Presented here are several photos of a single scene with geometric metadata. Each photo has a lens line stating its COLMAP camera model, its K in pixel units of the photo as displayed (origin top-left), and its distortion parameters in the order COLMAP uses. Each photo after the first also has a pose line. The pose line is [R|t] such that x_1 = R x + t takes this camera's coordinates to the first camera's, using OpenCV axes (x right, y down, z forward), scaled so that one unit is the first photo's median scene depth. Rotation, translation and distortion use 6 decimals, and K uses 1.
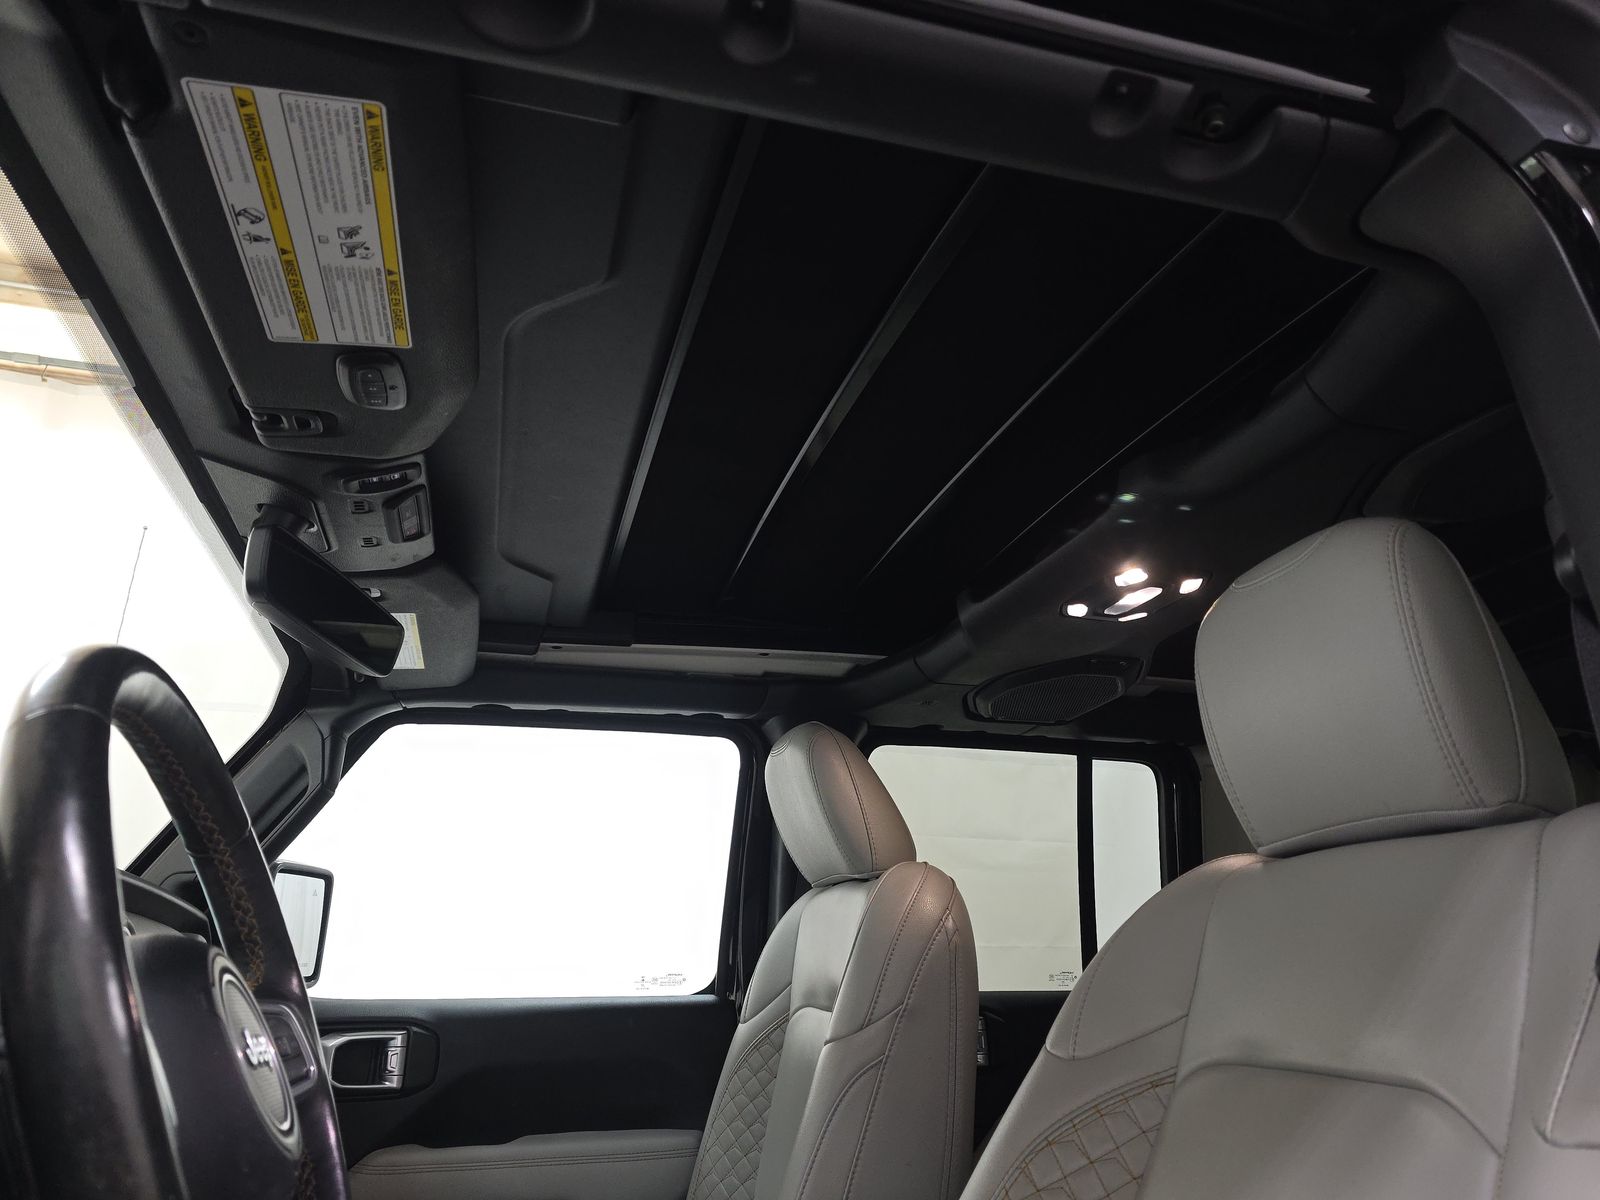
lens RADIAL K [[1094.7, 0, 811.4], [0, 1094.7, 607.7], [0, 0, 1]] dist [0.104913, -0.145194]
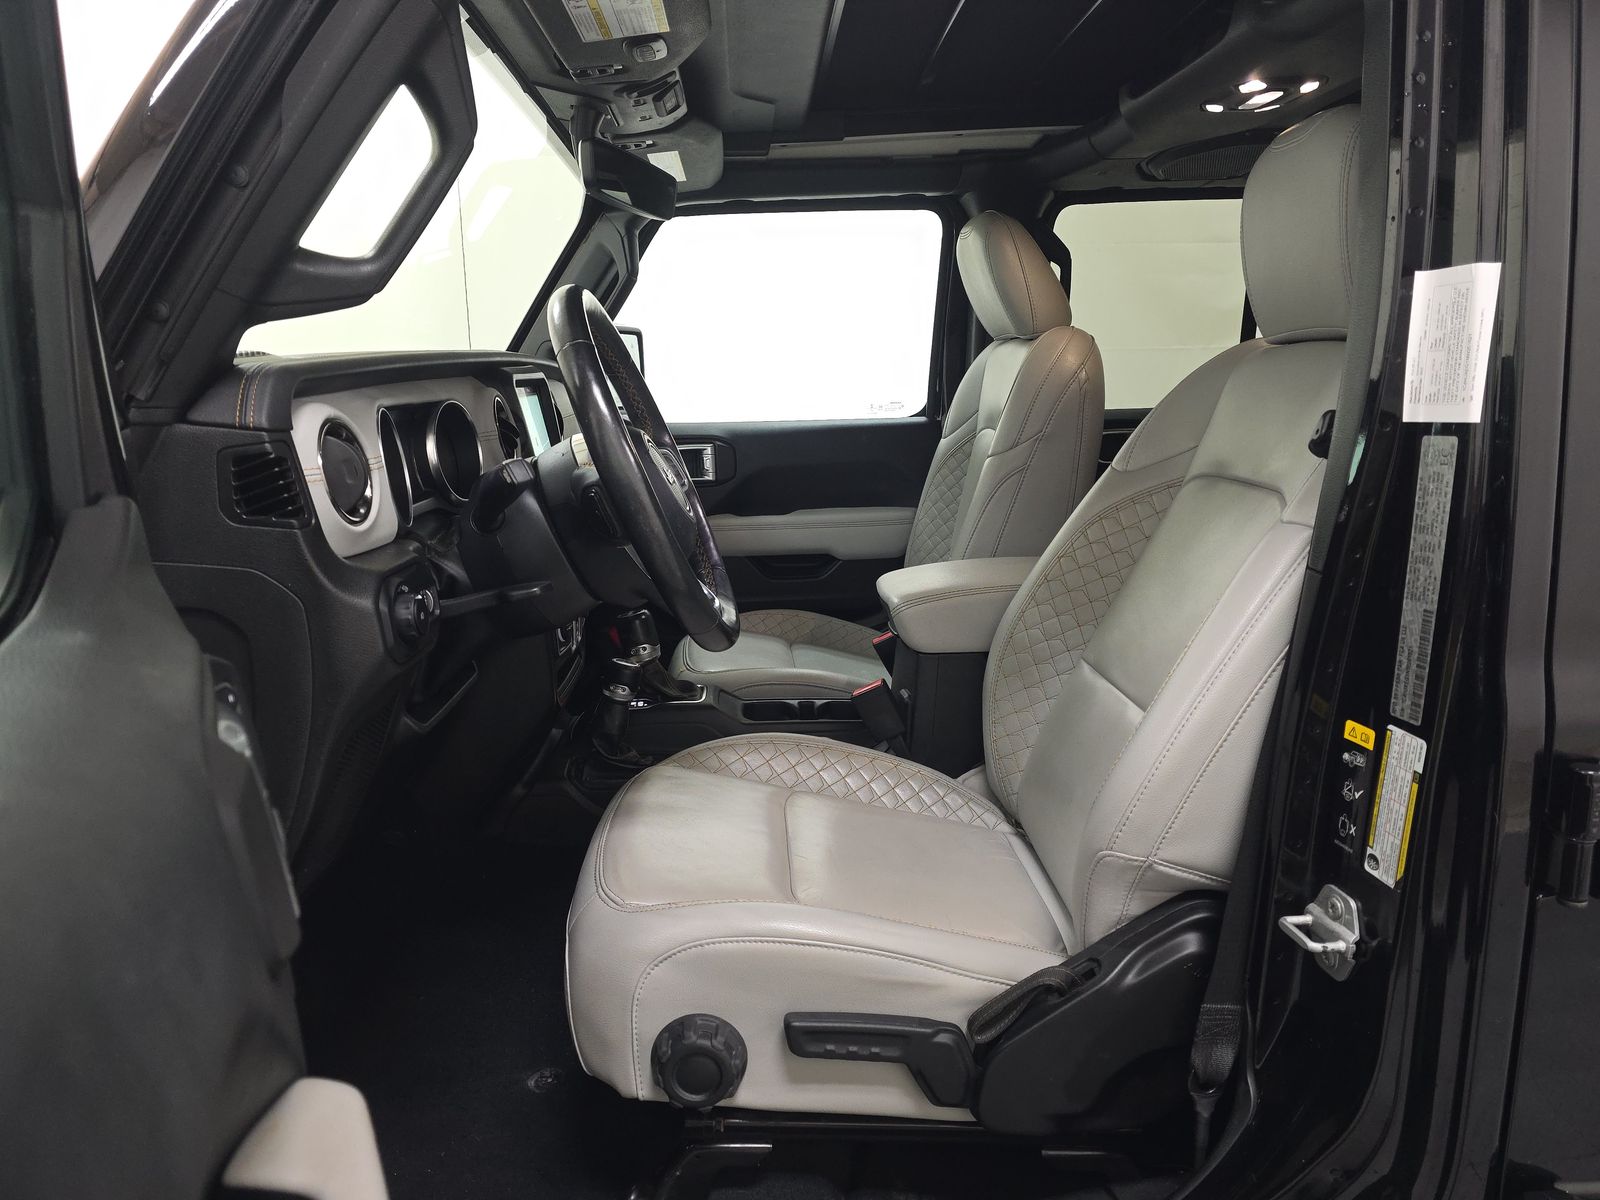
lens RADIAL K [[1094.7, 0, 811.4], [0, 1094.7, 607.7], [0, 0, 1]] dist [0.104913, -0.145194]
pose [[0.975695, 0.027139, -0.217444, 0.084584], [0.087619, 0.861210, 0.500640, -0.149375], [0.200852, -0.507524, 0.837901, -0.299085]]
